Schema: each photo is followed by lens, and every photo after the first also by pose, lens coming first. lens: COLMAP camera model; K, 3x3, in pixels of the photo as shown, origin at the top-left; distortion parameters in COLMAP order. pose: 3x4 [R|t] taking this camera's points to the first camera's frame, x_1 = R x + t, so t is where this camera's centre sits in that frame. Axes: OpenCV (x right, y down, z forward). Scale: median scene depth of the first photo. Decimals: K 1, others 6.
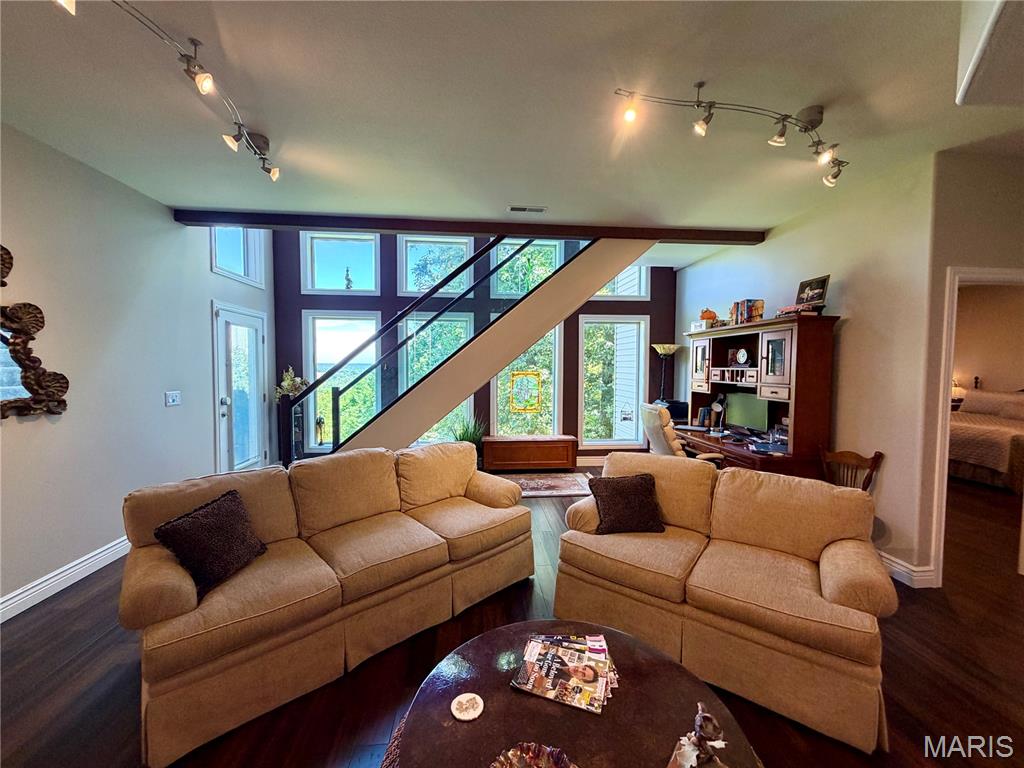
lens RADIAL K [[408.3, 0, 513.1], [0, 408.3, 382.7], [0, 0, 1]] dist [0.002258, -0.000412]
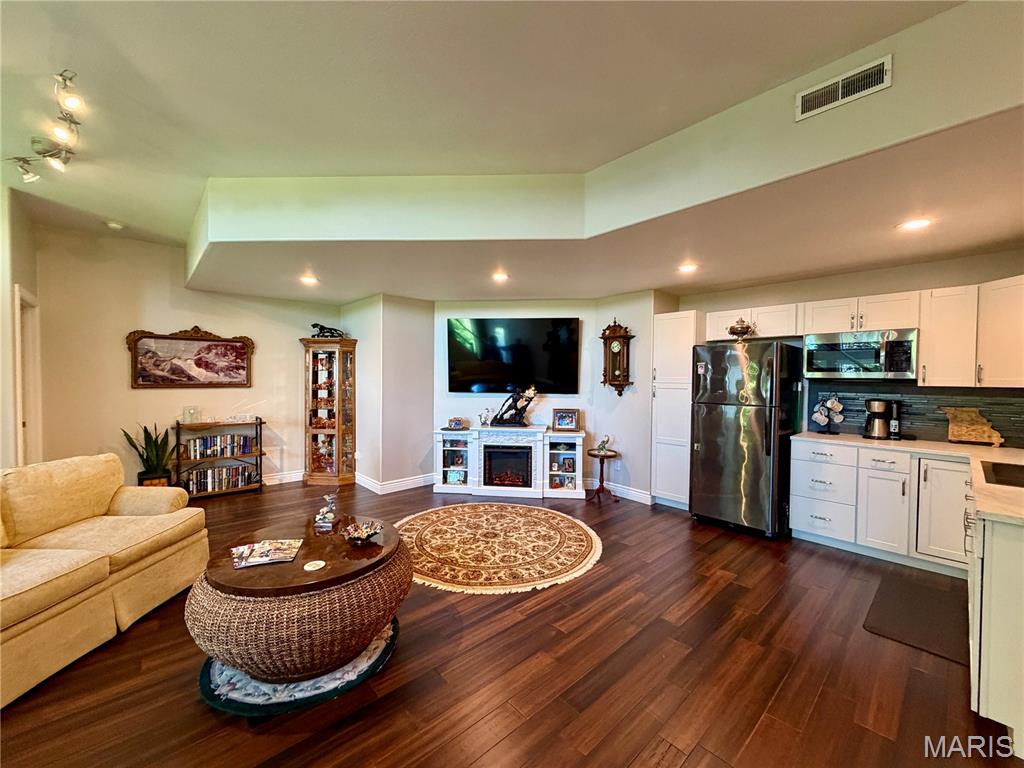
lens RADIAL K [[408.3, 0, 514.8], [0, 408.3, 383.1], [0, 0, 1]] dist [0.002258, -0.000412]
pose [[-0.607847, -0.022163, 0.793745, -0.551798], [0.024843, 0.998590, 0.046907, -0.003401], [-0.793665, 0.048231, -0.606439, 0.381607]]
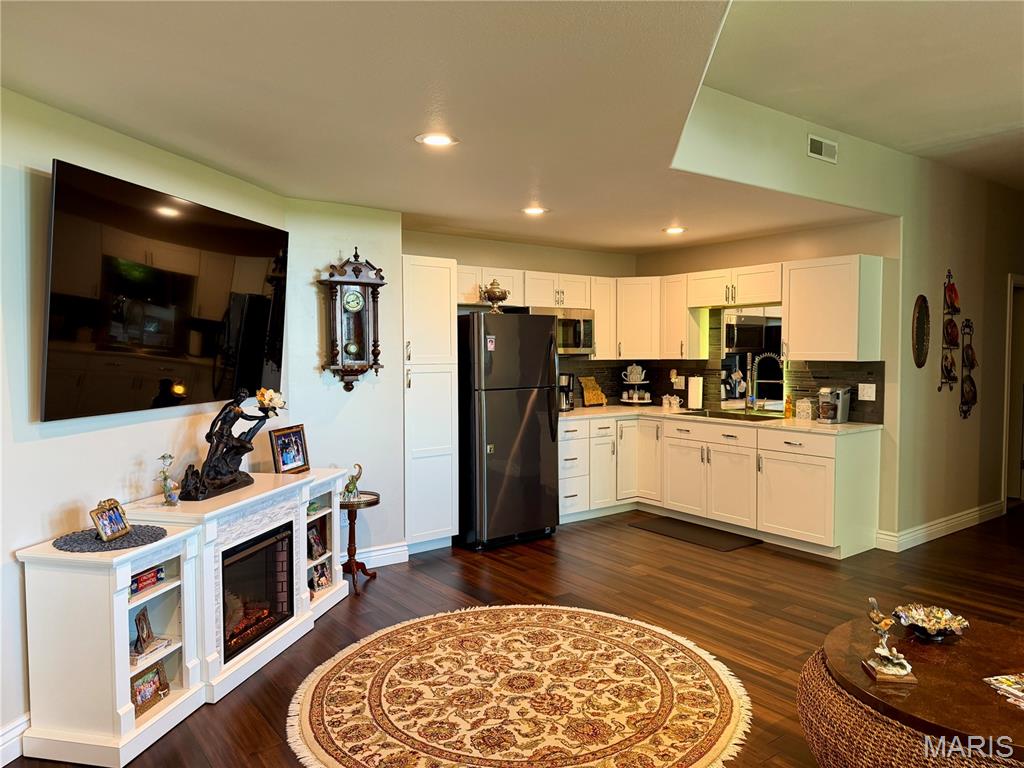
lens RADIAL K [[716.5, 0, 508.5], [0, 716.5, 381.6], [0, 0, 1]] dist [0.035411, -0.016386]
pose [[-0.849612, 0.018771, -0.527074, 0.628049], [-0.032707, 0.995568, 0.088178, -0.028109], [0.526393, 0.092156, -0.845232, 0.529951]]
